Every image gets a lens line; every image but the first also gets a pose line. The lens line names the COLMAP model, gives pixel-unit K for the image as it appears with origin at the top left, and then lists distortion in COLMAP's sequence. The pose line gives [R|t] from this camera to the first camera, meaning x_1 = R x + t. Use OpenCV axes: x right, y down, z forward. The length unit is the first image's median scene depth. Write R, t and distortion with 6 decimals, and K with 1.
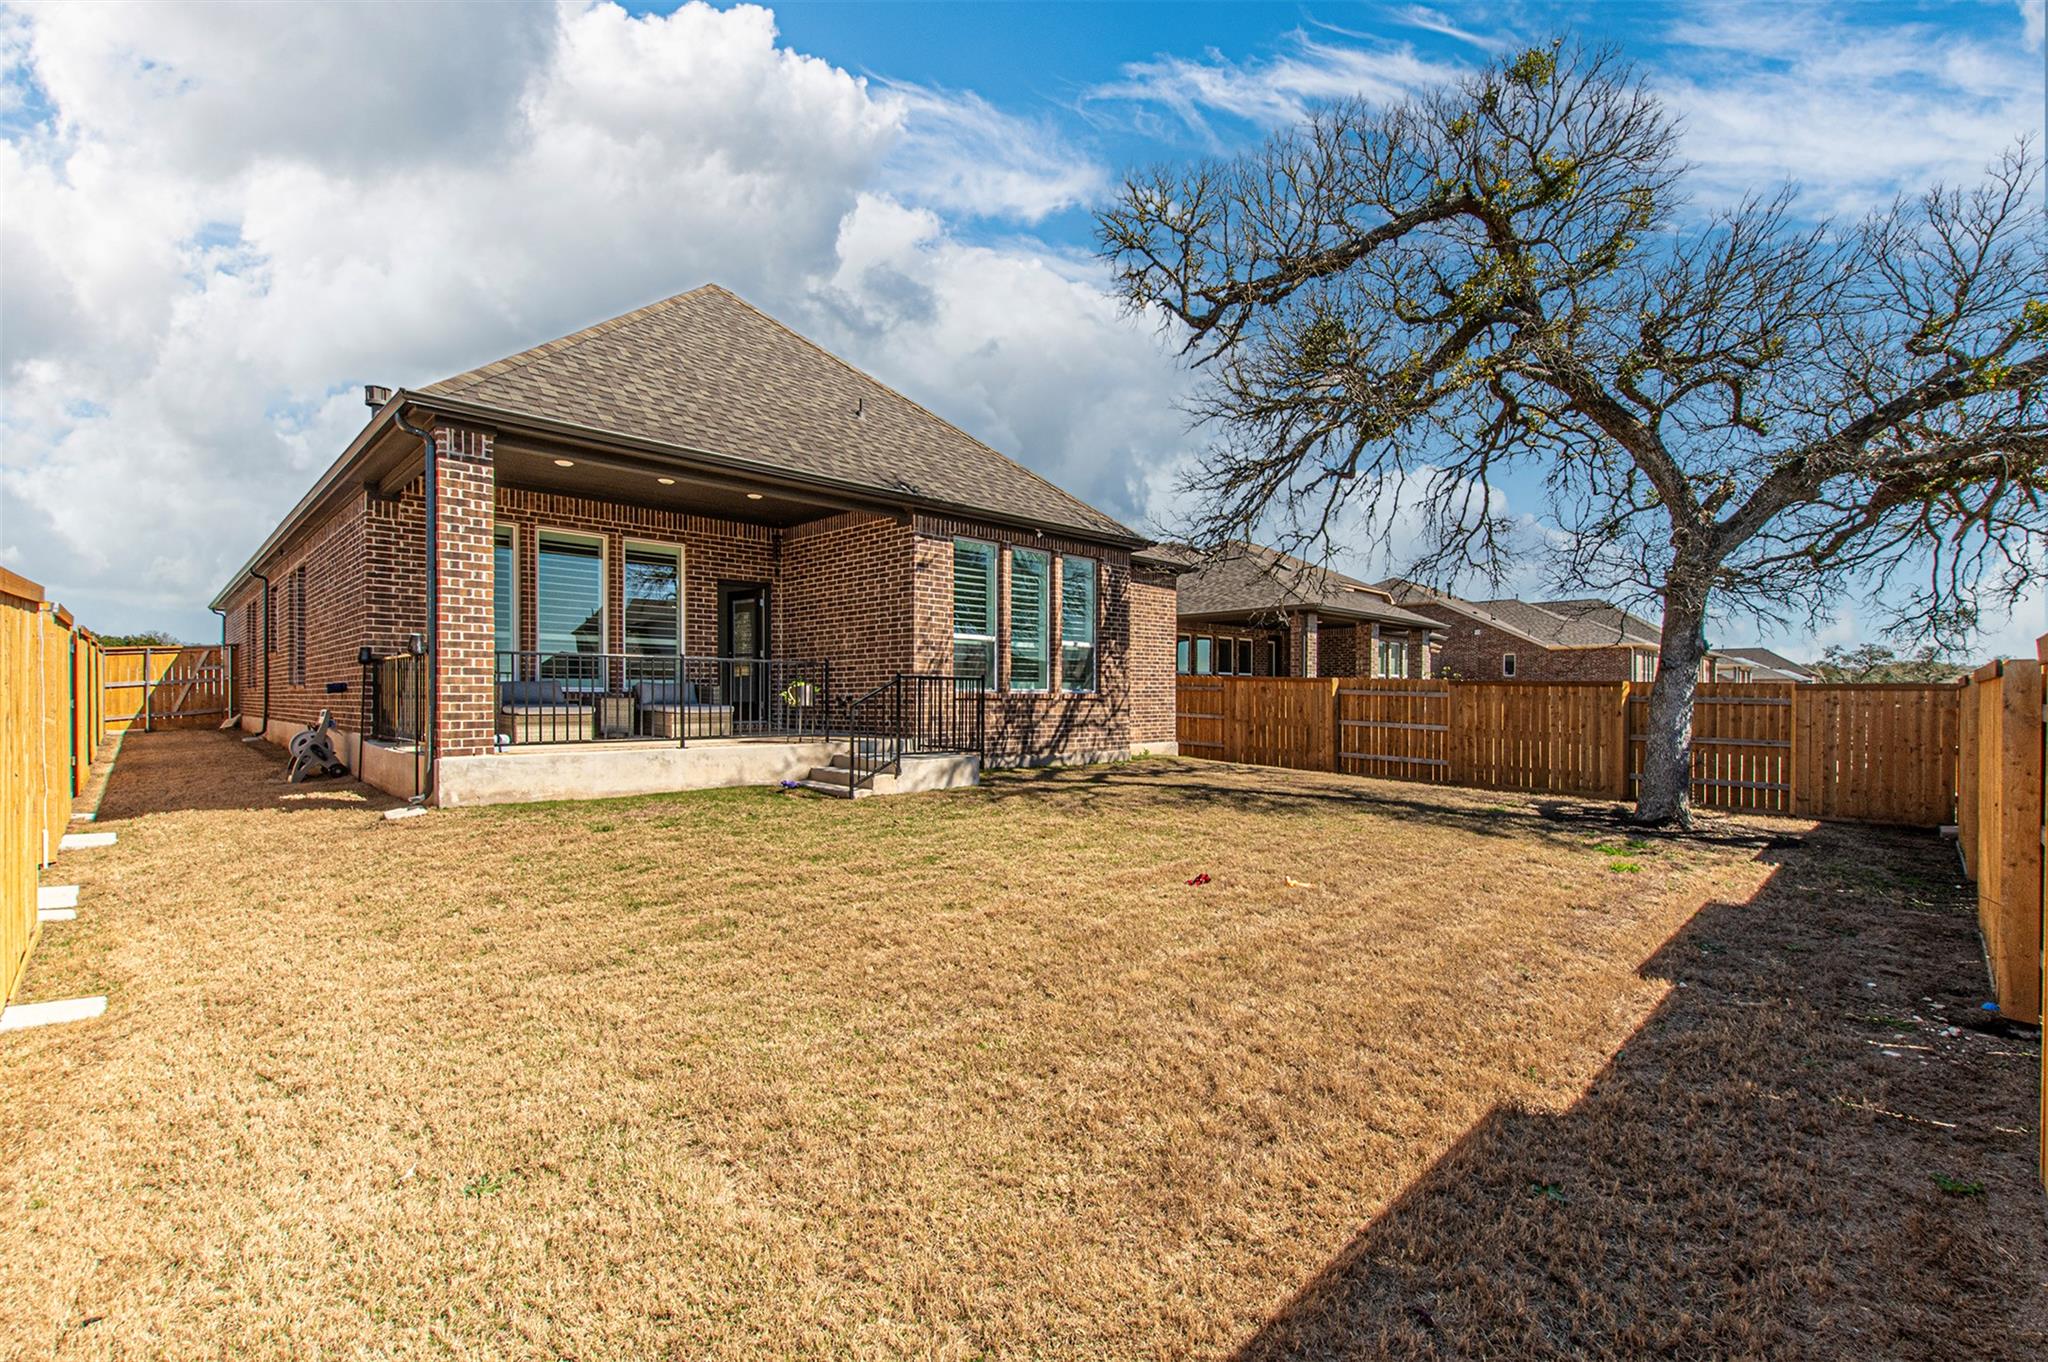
lens RADIAL K [[899.3, 0, 1019.6], [0, 899.3, 706.7], [0, 0, 1]] dist [0.000562, 0.000043]
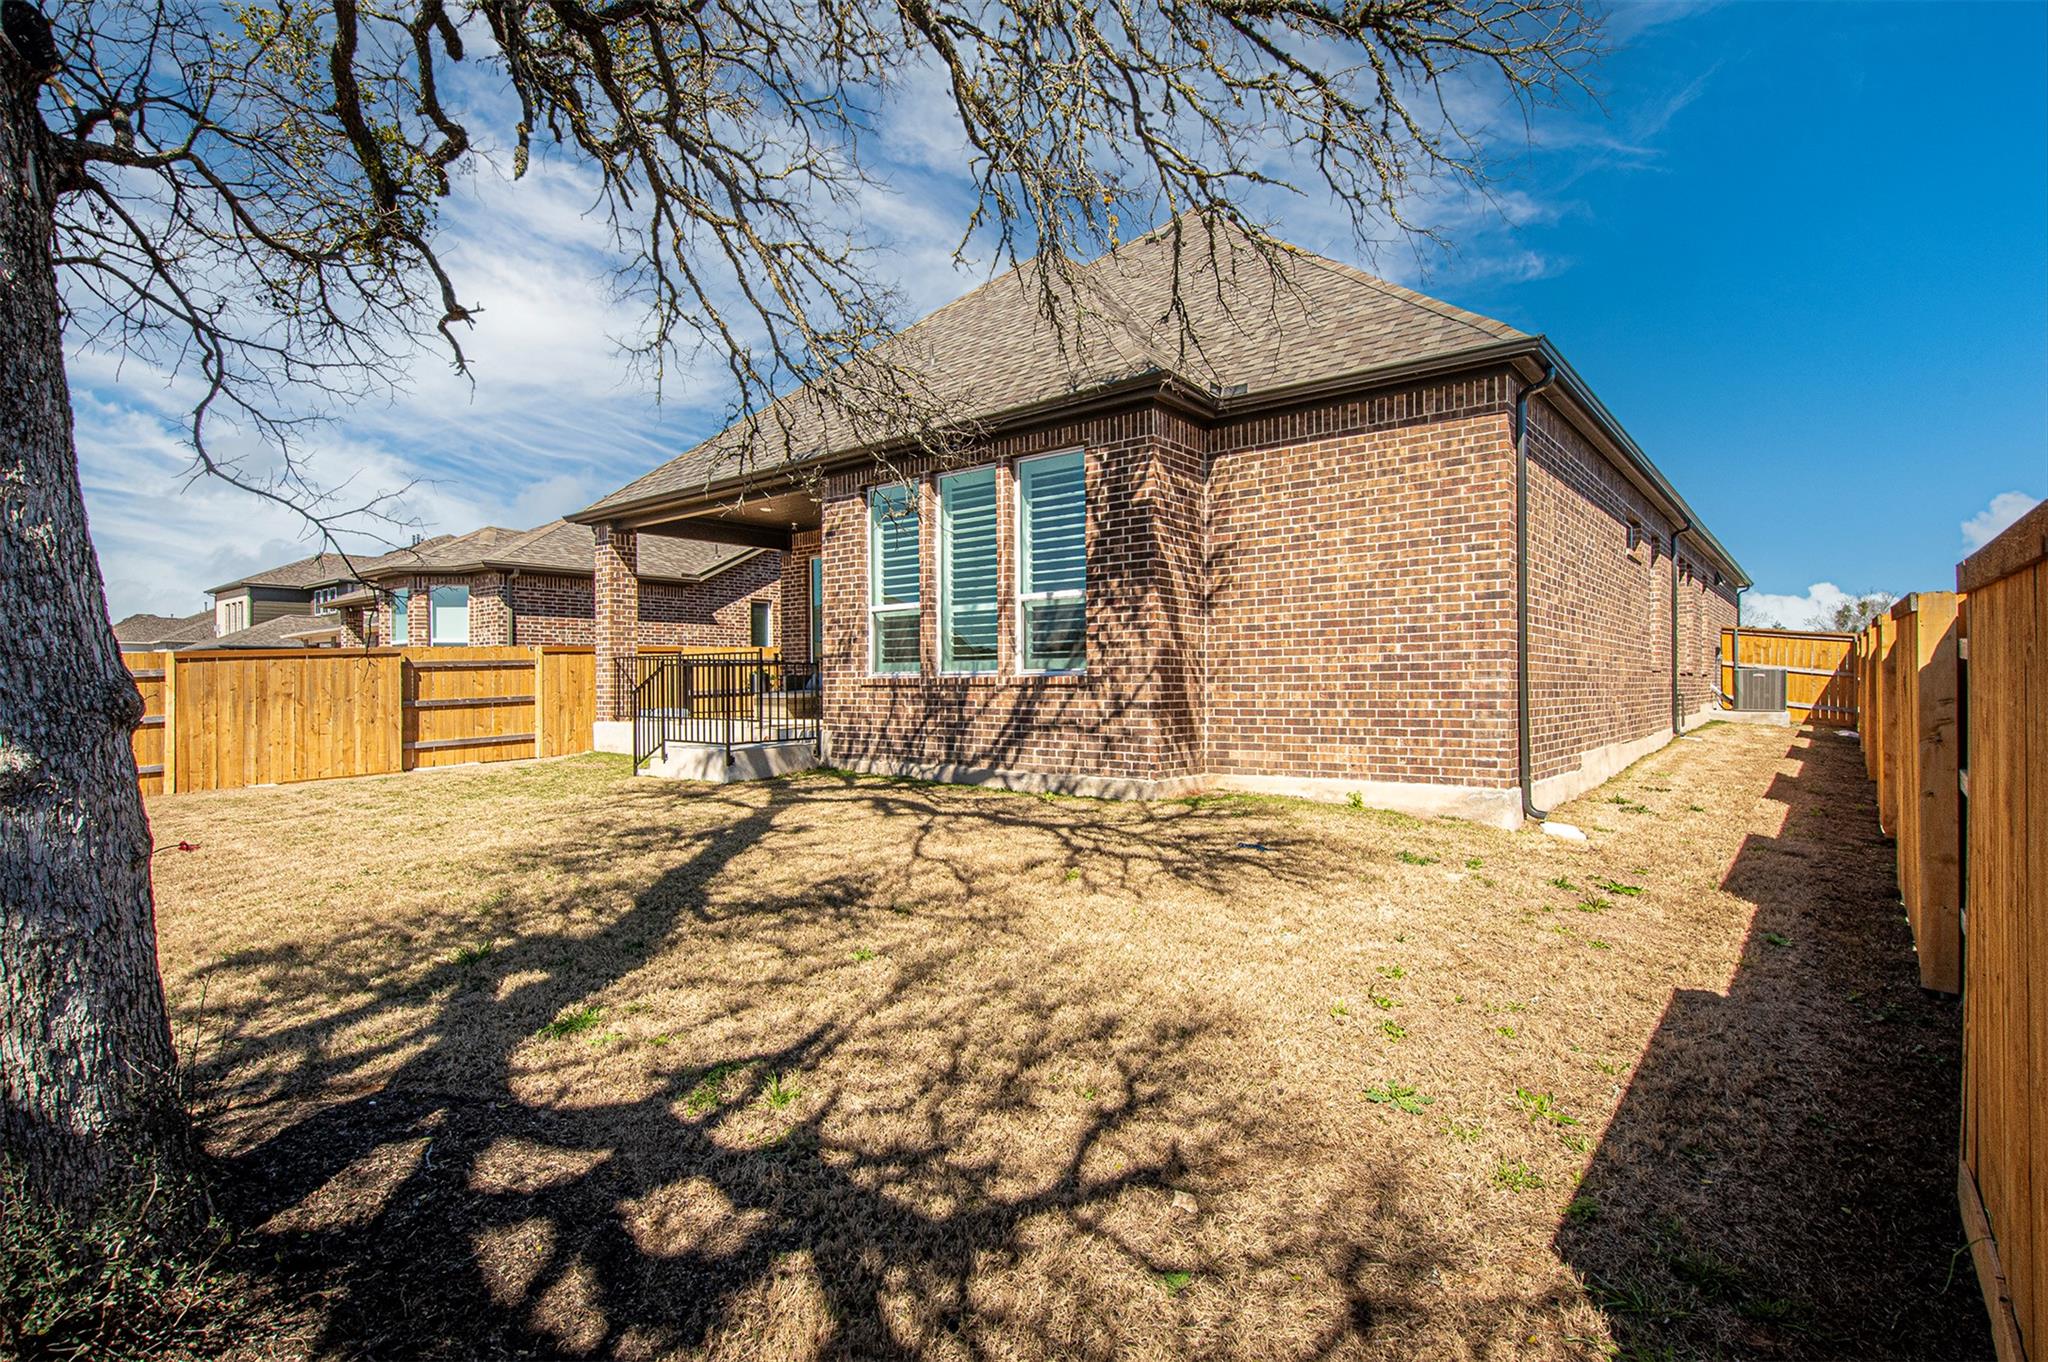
lens RADIAL K [[955.6, 0, 1024.0], [0, 955.6, 681.0], [0, 0, 1]] dist [0.000418, 0.000005]
pose [[0.091610, 0.002722, -0.995791, 0.747824], [-0.000401, 0.999996, 0.002697, -0.013389], [0.995795, 0.000152, 0.091611, 0.973590]]
